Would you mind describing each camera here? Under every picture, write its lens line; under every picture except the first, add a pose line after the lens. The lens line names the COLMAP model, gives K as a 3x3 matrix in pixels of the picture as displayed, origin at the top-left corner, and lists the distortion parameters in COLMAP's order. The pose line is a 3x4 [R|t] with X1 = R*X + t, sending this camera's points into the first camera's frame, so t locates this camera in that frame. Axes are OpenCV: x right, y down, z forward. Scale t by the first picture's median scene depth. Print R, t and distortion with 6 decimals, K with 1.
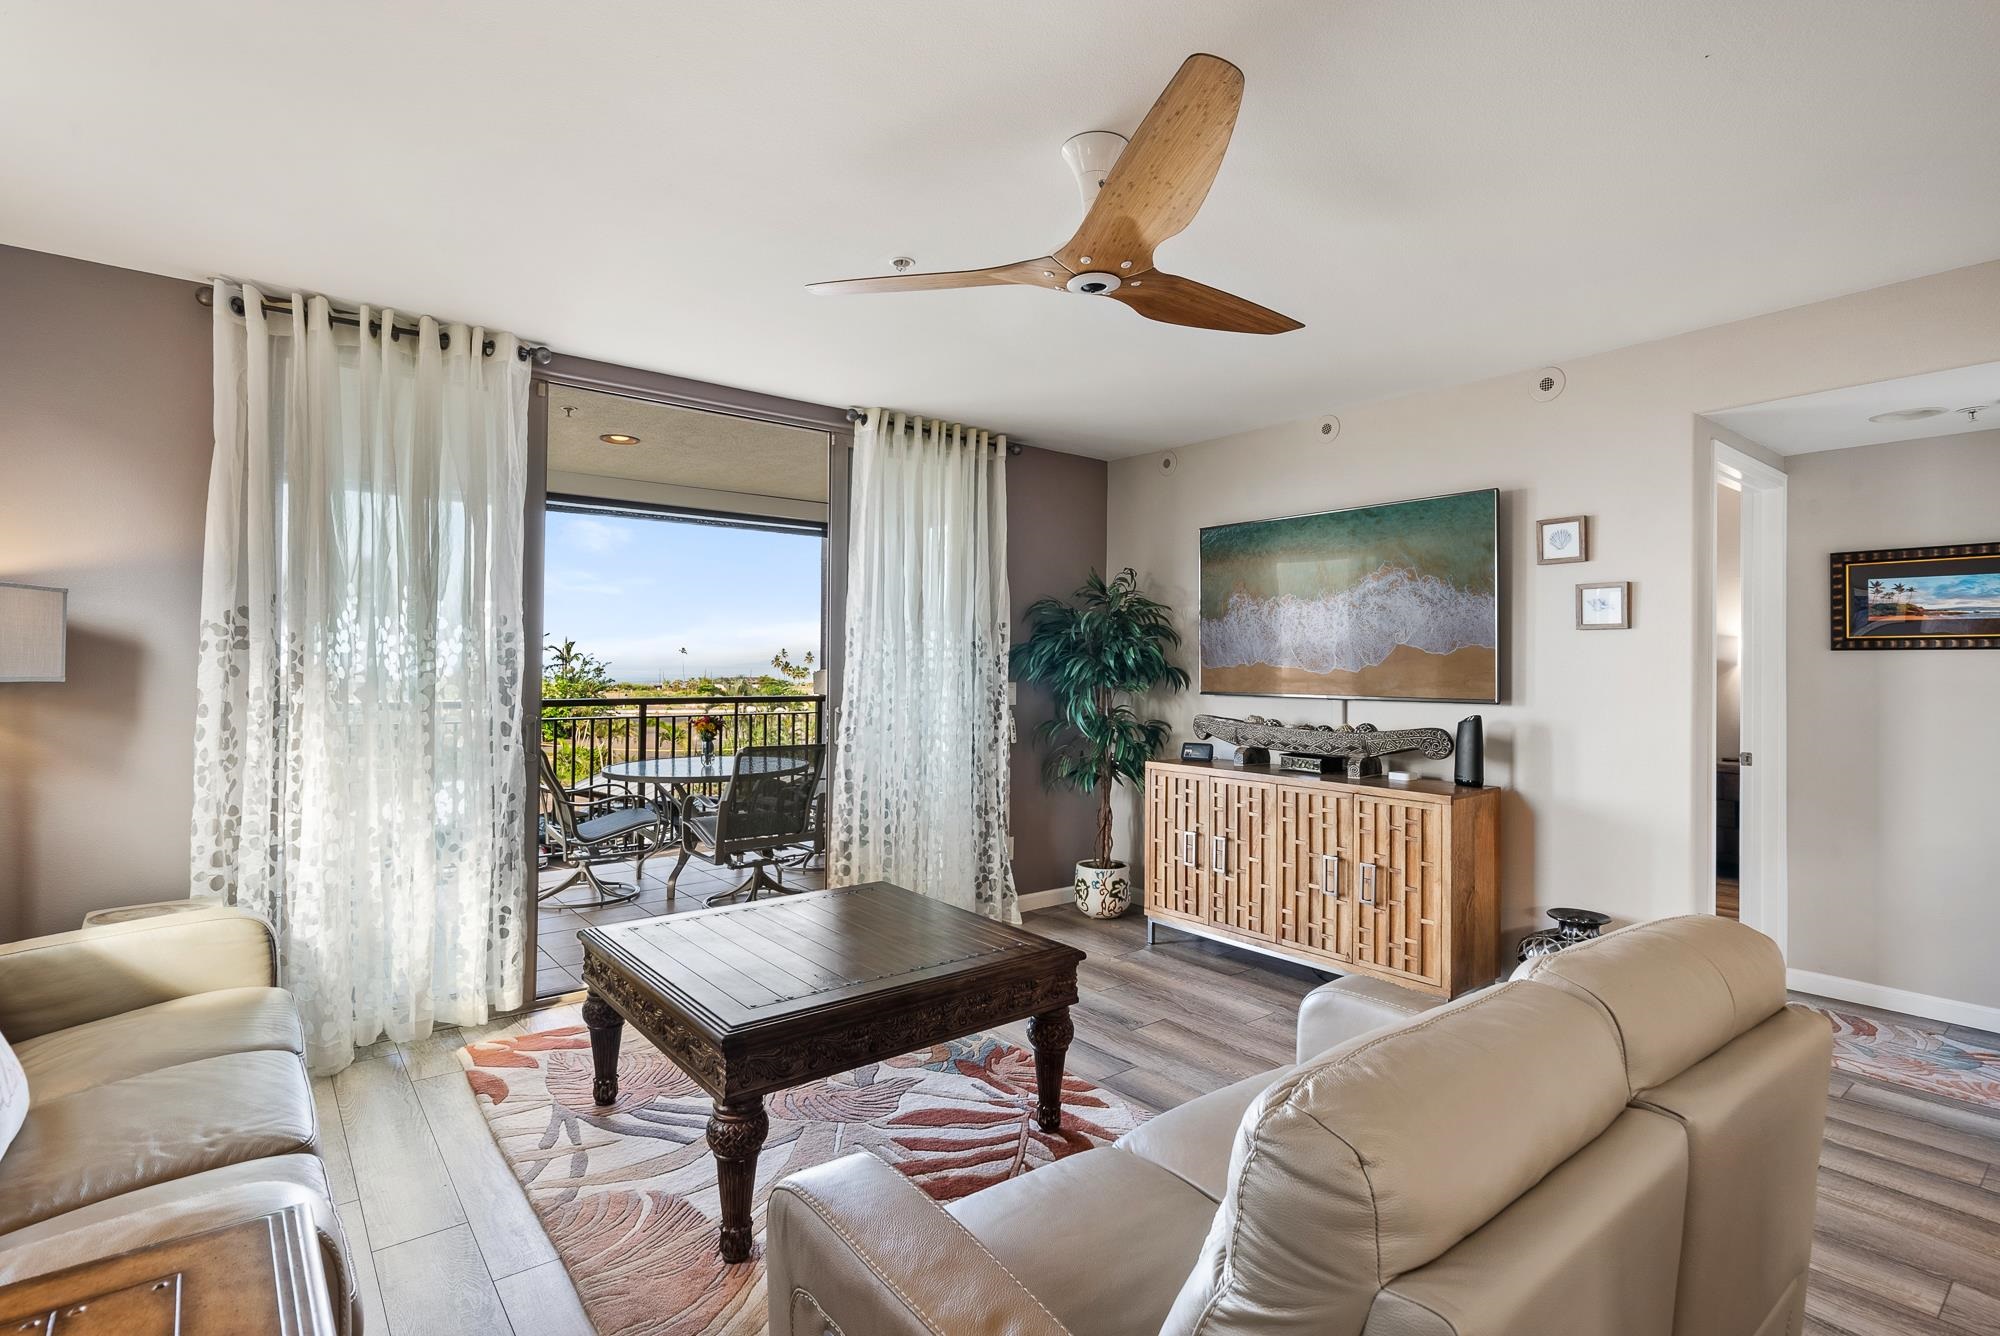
lens RADIAL K [[956.4, 0, 1003.6], [0, 956.4, 652.2], [0, 0, 1]] dist [0.001043, 0.000541]
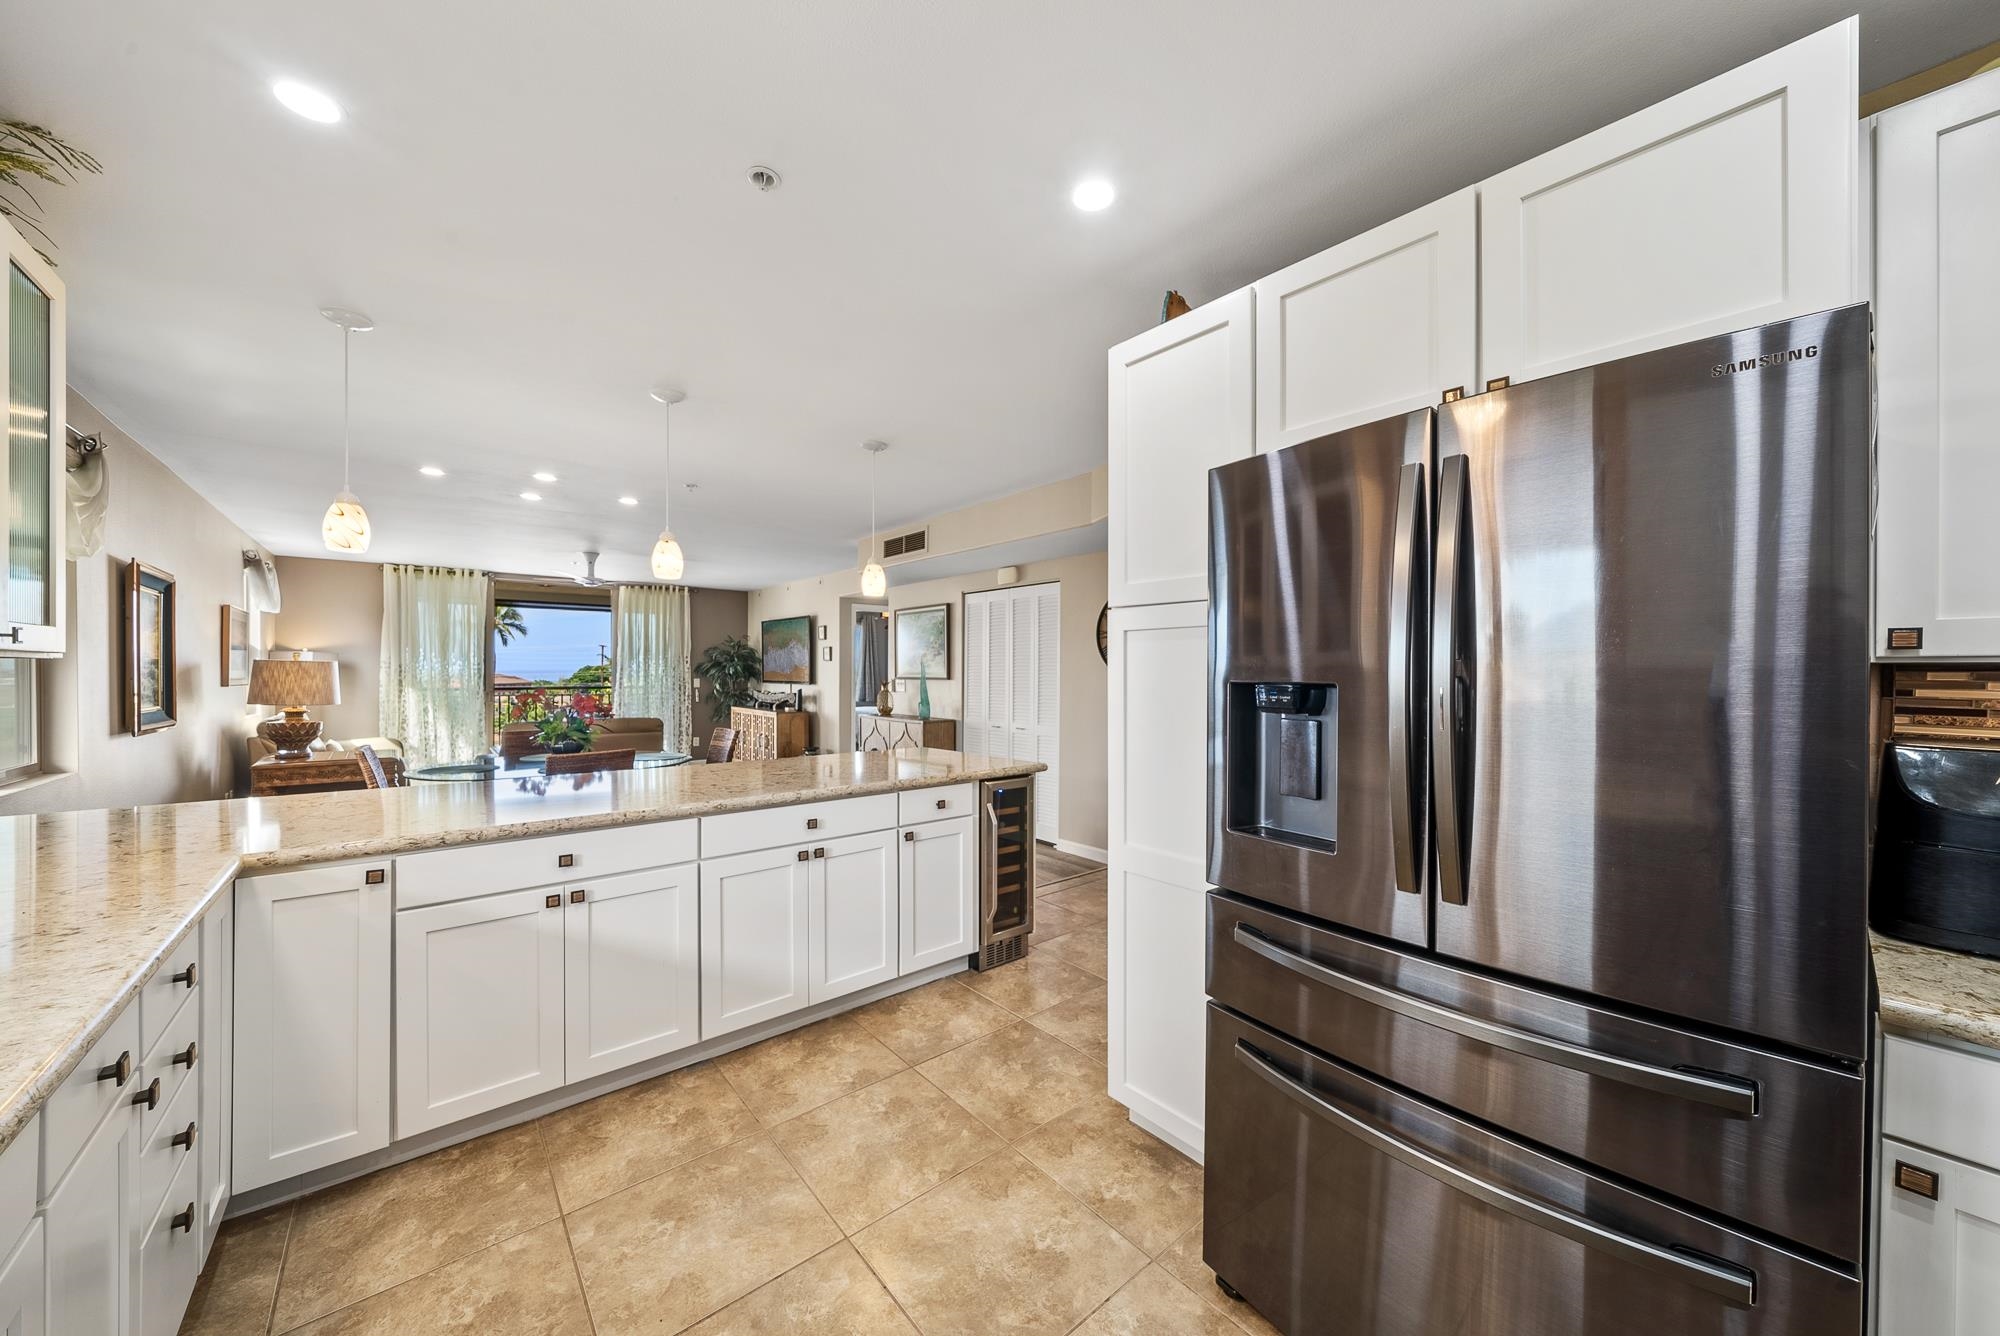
lens RADIAL K [[701.1, 0, 1001.4], [0, 701.1, 675.6], [0, 0, 1]] dist [0.000002, -0.000064]
pose [[0.999614, -0.002228, 0.027678, 1.097364], [0.001642, 0.999774, 0.021202, -0.022872], [-0.027718, -0.021148, 0.999392, -1.315129]]
